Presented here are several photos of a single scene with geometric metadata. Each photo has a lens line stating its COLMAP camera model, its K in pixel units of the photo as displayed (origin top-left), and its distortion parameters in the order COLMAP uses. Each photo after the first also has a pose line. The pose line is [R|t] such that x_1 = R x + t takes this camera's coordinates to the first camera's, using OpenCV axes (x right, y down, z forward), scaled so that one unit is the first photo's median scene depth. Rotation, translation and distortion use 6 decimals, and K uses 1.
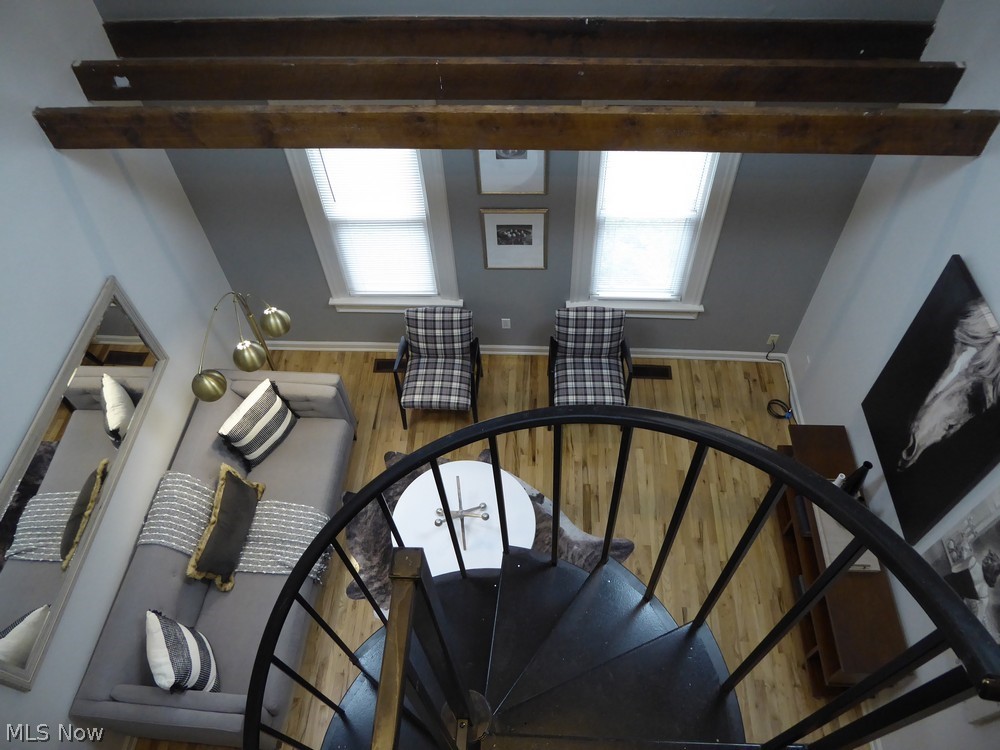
lens RADIAL K [[717.6, 0, 499.1], [0, 717.6, 380.8], [0, 0, 1]] dist [-0.000046, -0.003895]
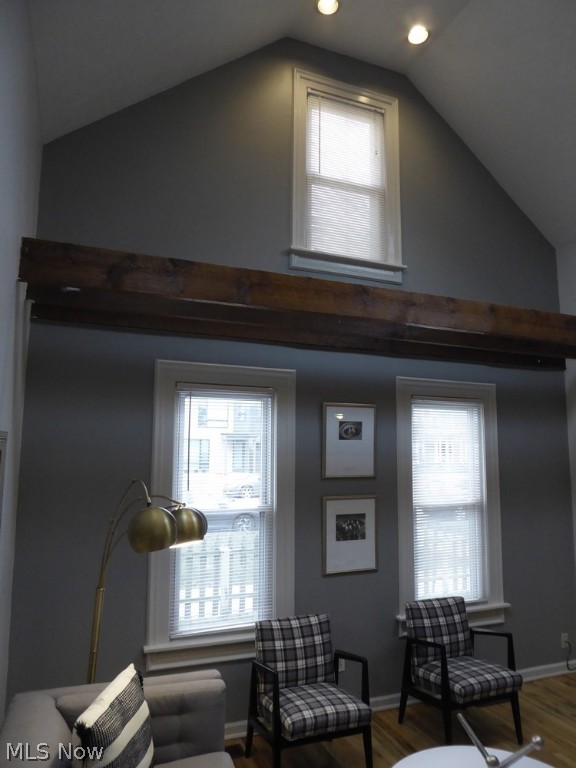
lens RADIAL K [[551.1, 0, 293.5], [0, 551.1, 389.9], [0, 0, 1]] dist [-0.000046, -0.003895]
pose [[0.903943, 0.090393, 0.417992, -0.404933], [0.318275, 0.510630, -0.798723, 0.310468], [-0.285638, 0.855036, 0.432810, 0.484047]]
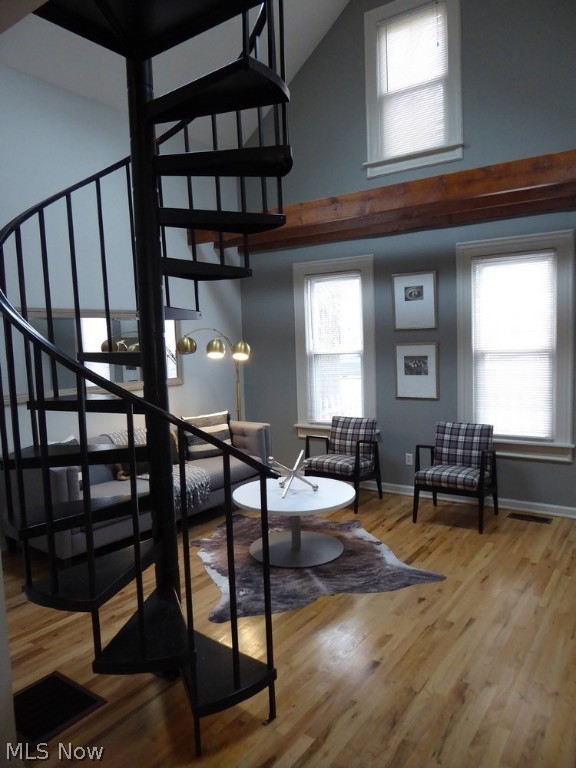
lens RADIAL K [[551.1, 0, 287.3], [0, 551.1, 382.7], [0, 0, 1]] dist [-0.000046, -0.003895]
pose [[0.846546, 0.051816, -0.529787, 0.378457], [-0.431599, 0.649363, -0.626140, 0.601902], [0.311580, 0.758712, 0.572079, 0.309314]]
